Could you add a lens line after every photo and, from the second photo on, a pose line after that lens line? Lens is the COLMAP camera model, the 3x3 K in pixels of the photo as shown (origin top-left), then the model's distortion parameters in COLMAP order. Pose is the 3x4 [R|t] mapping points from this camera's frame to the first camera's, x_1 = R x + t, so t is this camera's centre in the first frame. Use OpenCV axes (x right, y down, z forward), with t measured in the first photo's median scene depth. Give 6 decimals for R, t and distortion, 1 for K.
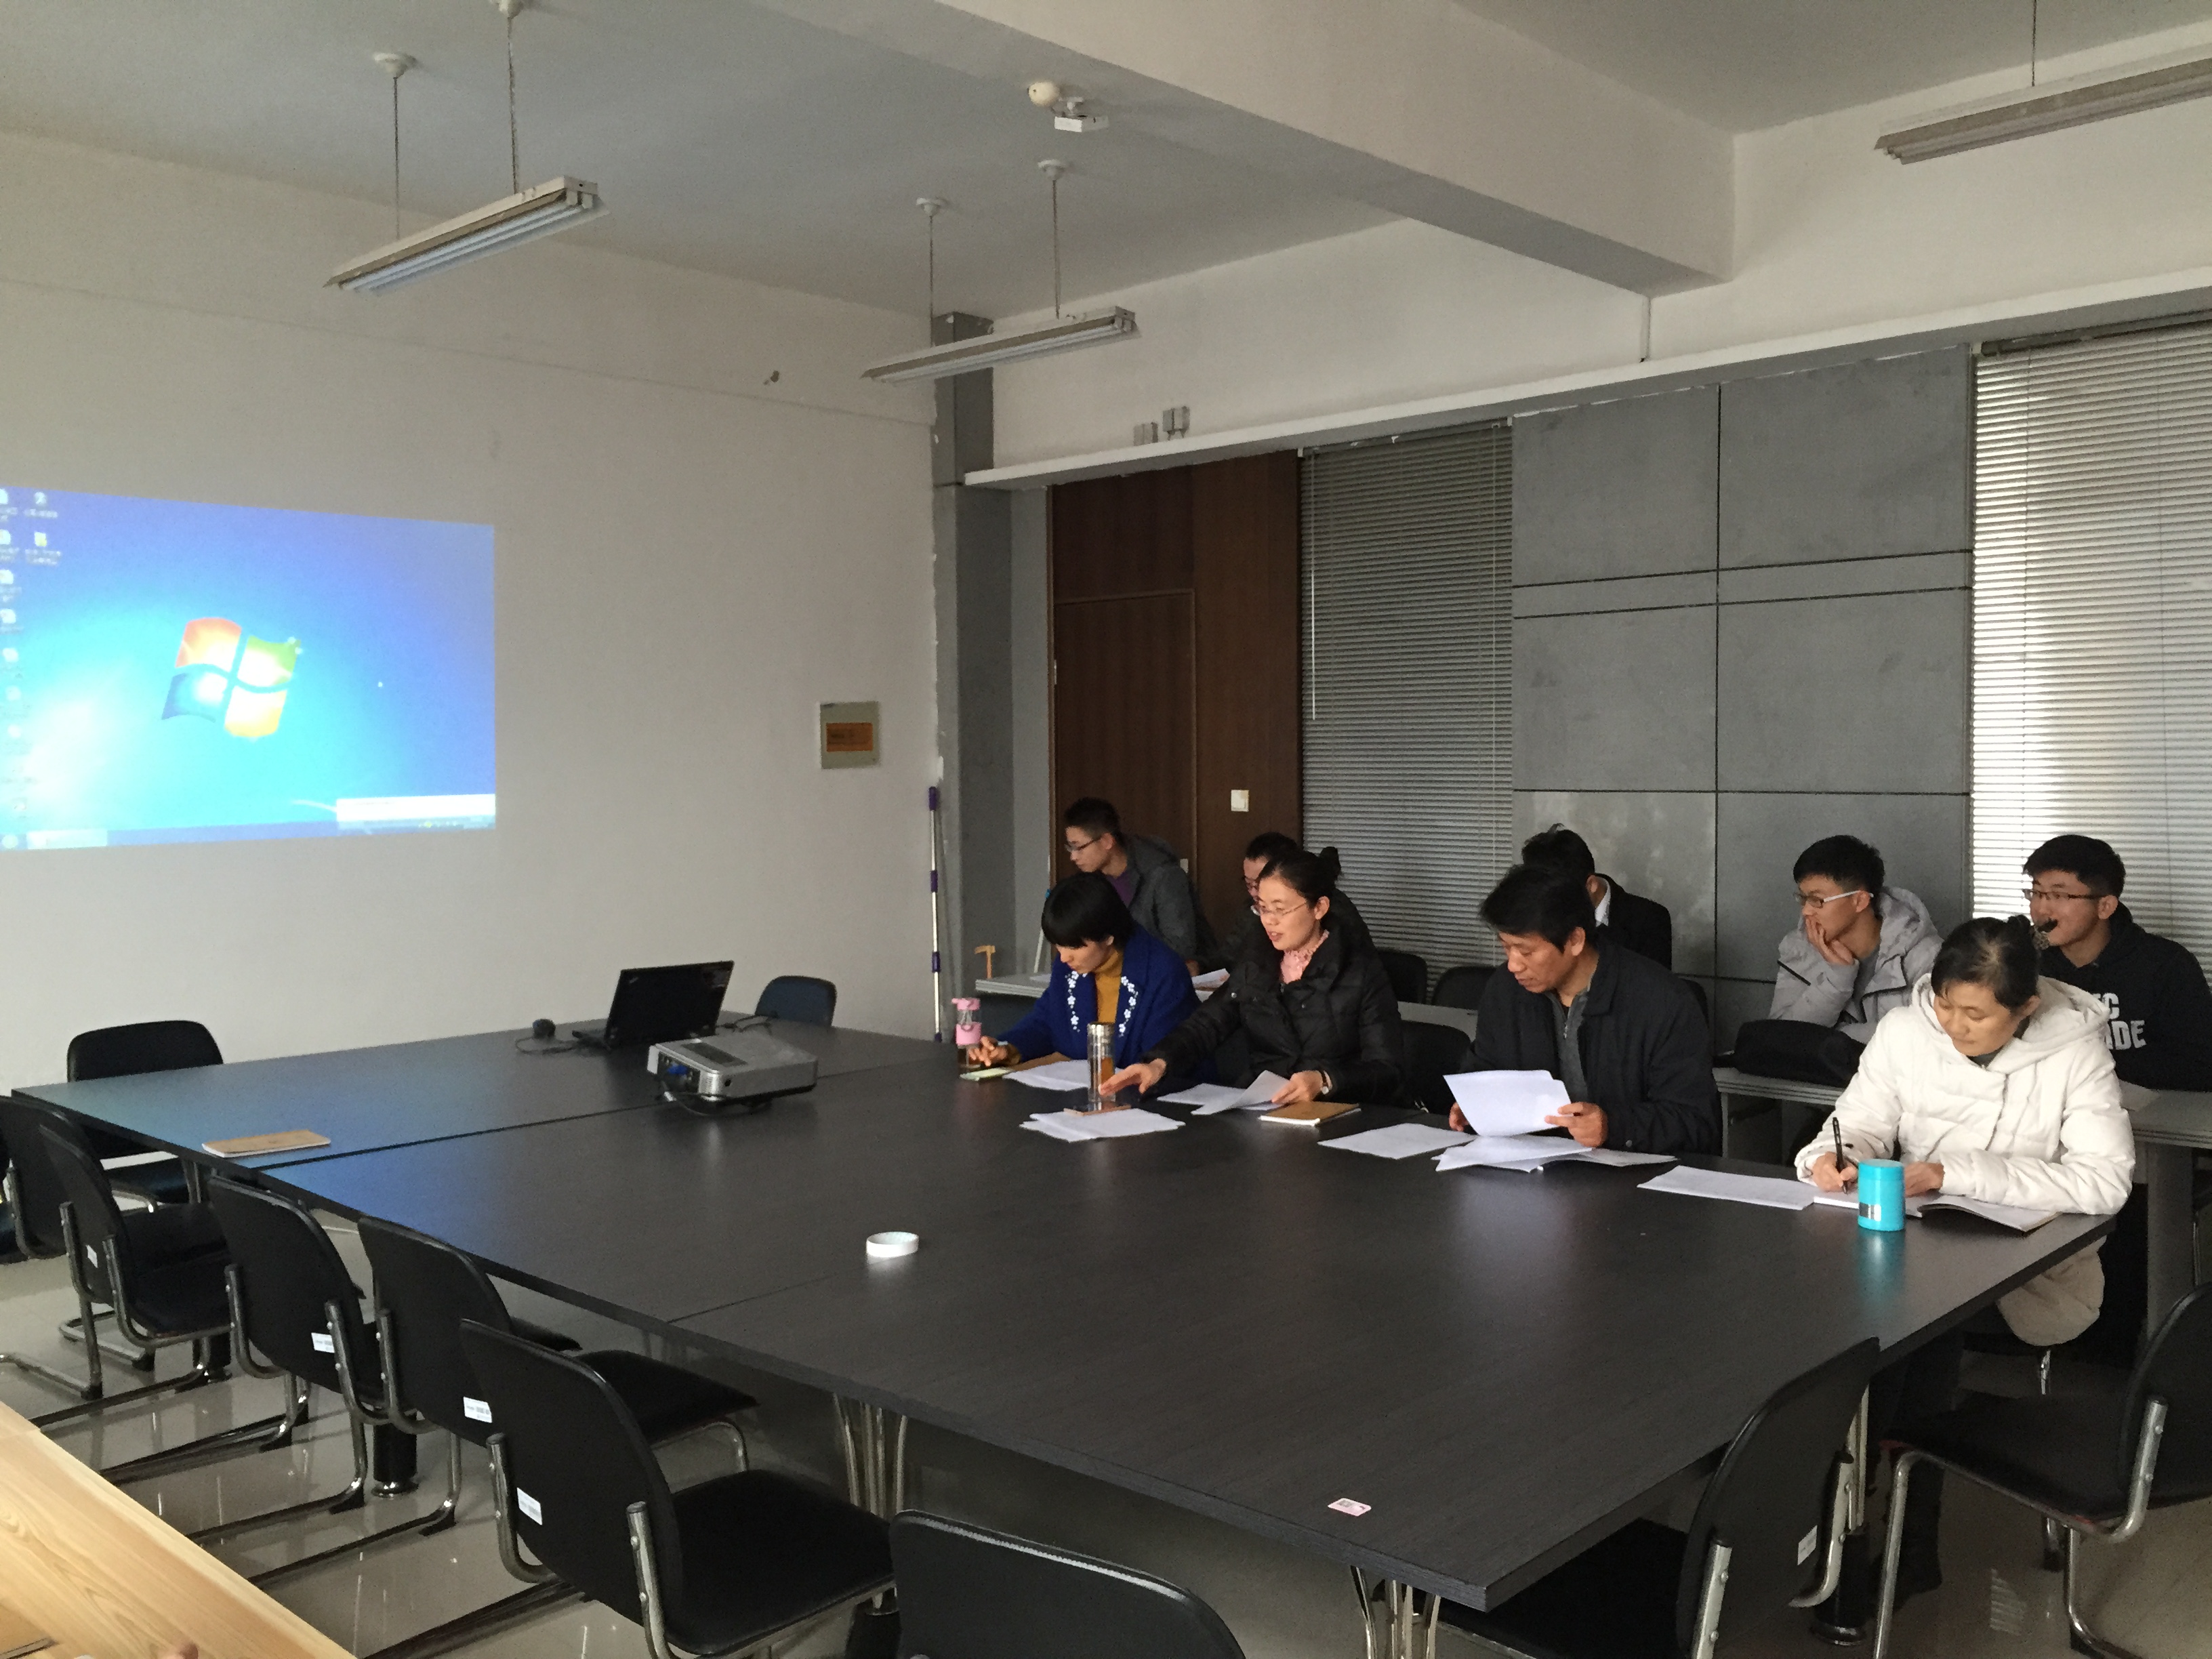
lens RADIAL K [[1896.1, 0, 1109.2], [0, 1896.1, 833.6], [0, 0, 1]] dist [0.085025, -0.102288]
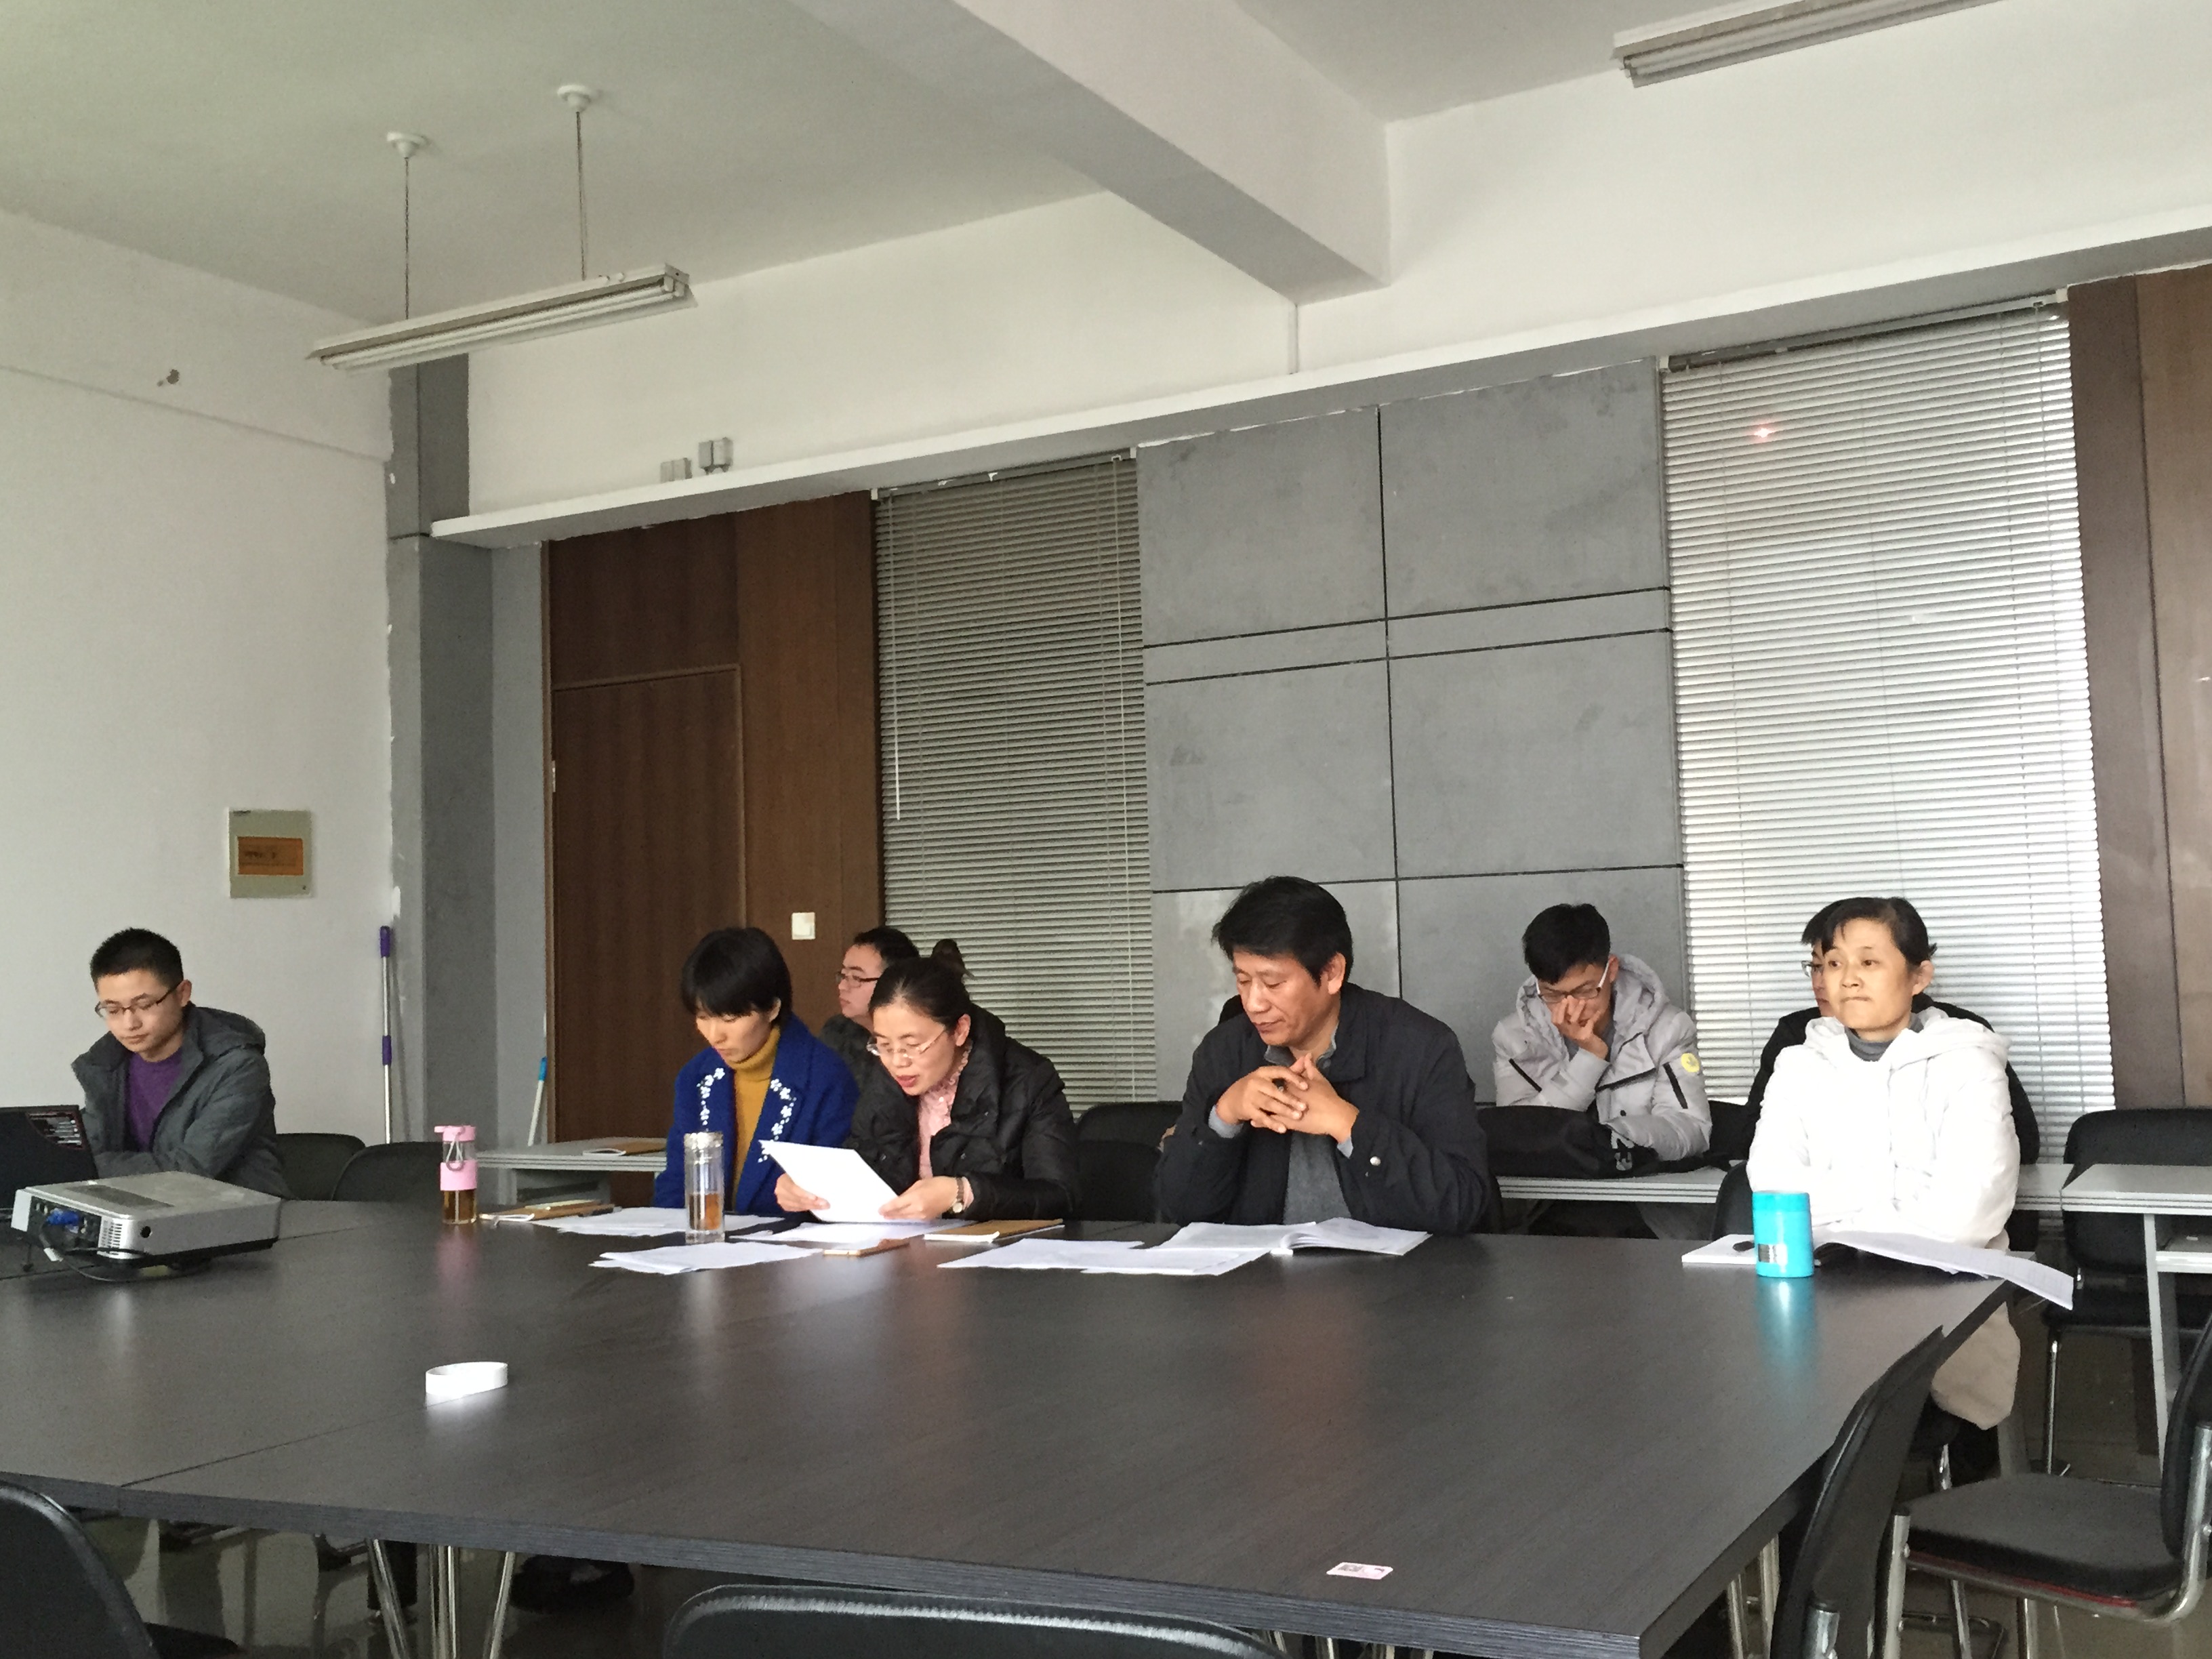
lens RADIAL K [[2216.9, 0, 1106.0], [0, 2216.9, 829.5], [0, 0, 1]] dist [0.058896, -0.041529]
pose [[0.968851, -0.000449, 0.247642, -0.049832], [0.029110, 0.993272, -0.112085, 0.066000], [-0.245926, 0.115802, 0.962346, 0.097303]]
